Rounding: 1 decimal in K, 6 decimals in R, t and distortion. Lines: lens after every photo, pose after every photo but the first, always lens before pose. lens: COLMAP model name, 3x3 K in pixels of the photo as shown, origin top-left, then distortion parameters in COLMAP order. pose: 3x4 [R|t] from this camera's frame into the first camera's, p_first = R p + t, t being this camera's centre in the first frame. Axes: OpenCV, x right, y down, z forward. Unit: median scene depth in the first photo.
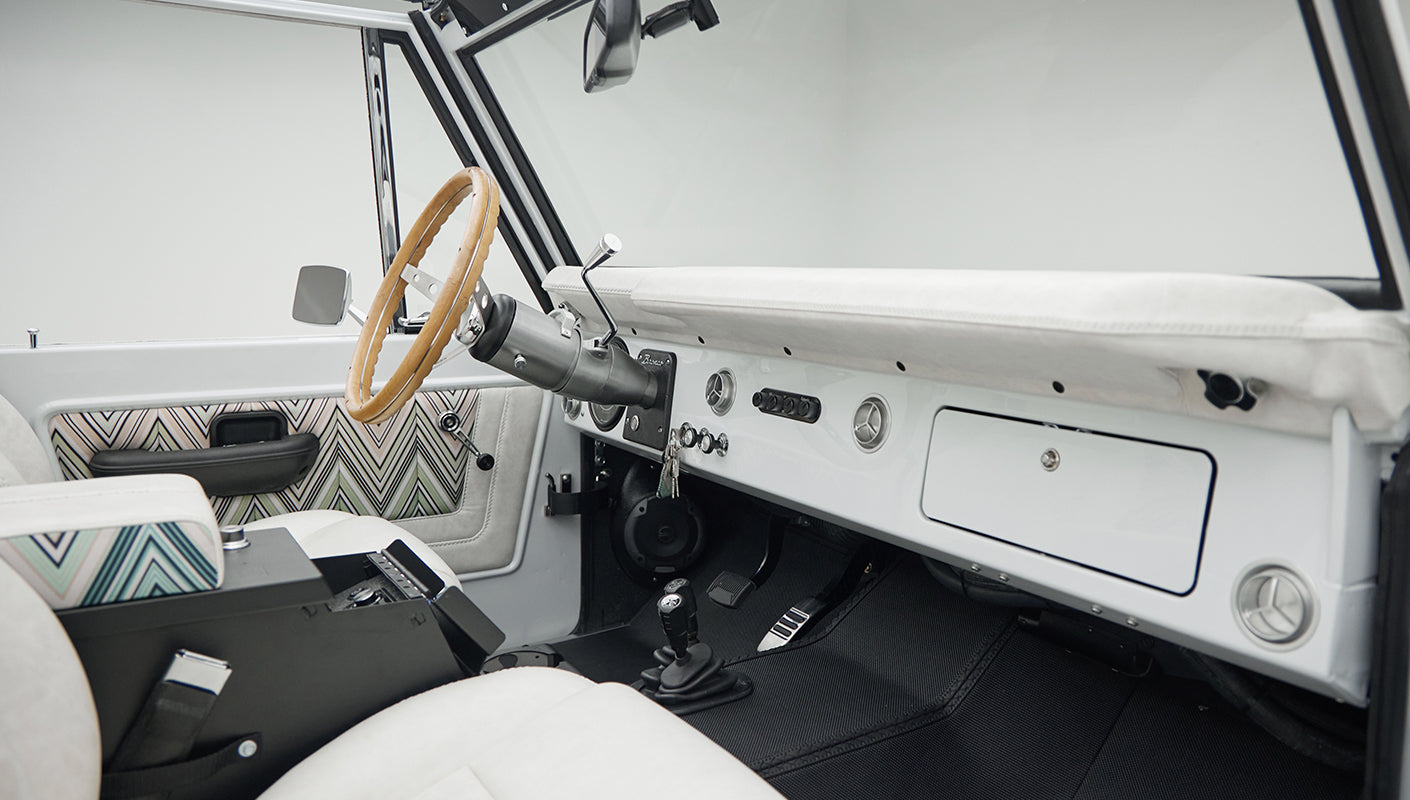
lens RADIAL K [[1031.3, 0, 747.3], [0, 1031.3, 393.1], [0, 0, 1]] dist [0.004269, -0.001907]
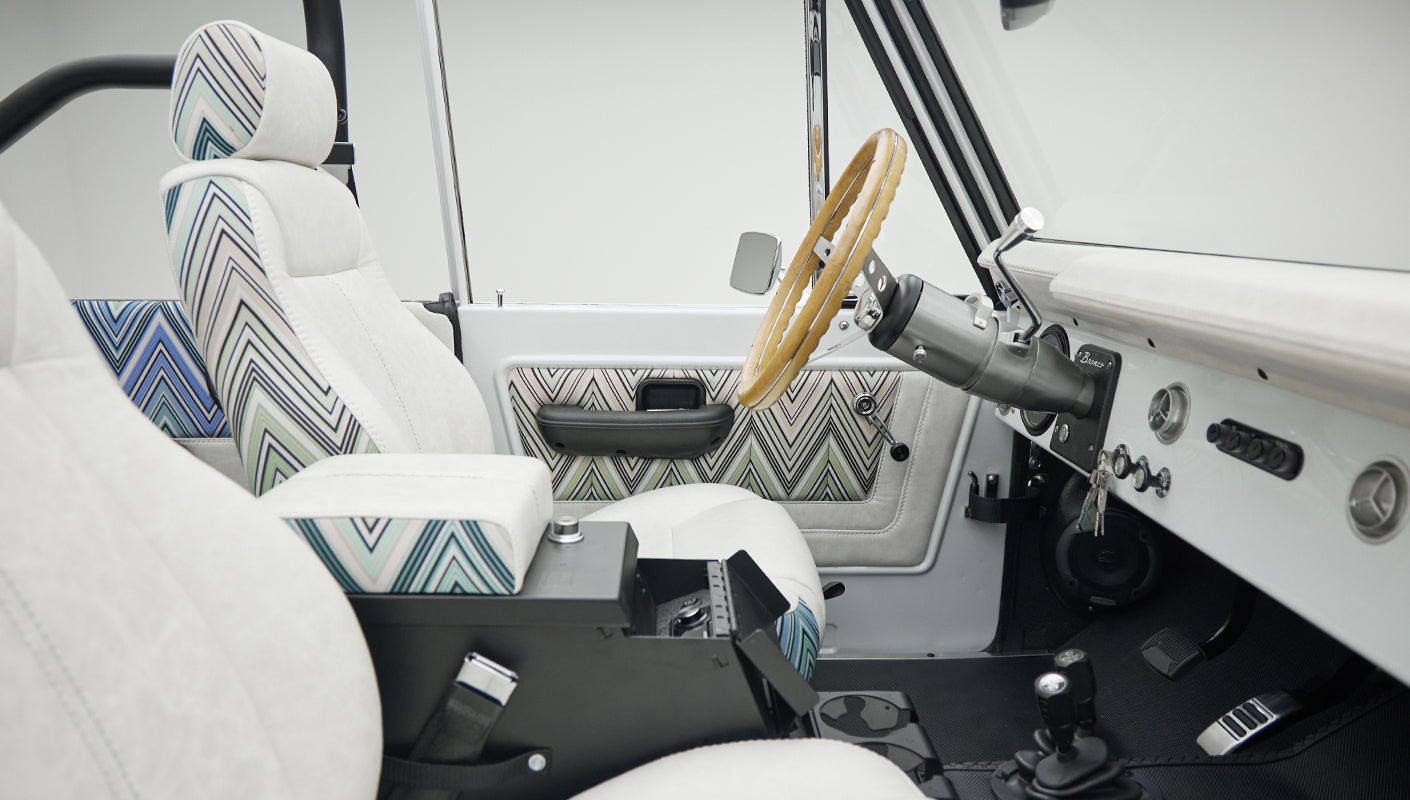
lens RADIAL K [[1012.3, 0, 713.7], [0, 1012.3, 391.8], [0, 0, 1]] dist [0.002929, -0.003156]
pose [[0.864188, 0.095727, -0.493979, 0.050977], [-0.072008, 0.995160, 0.066875, -0.041991], [0.497990, -0.022222, 0.866898, 0.170951]]
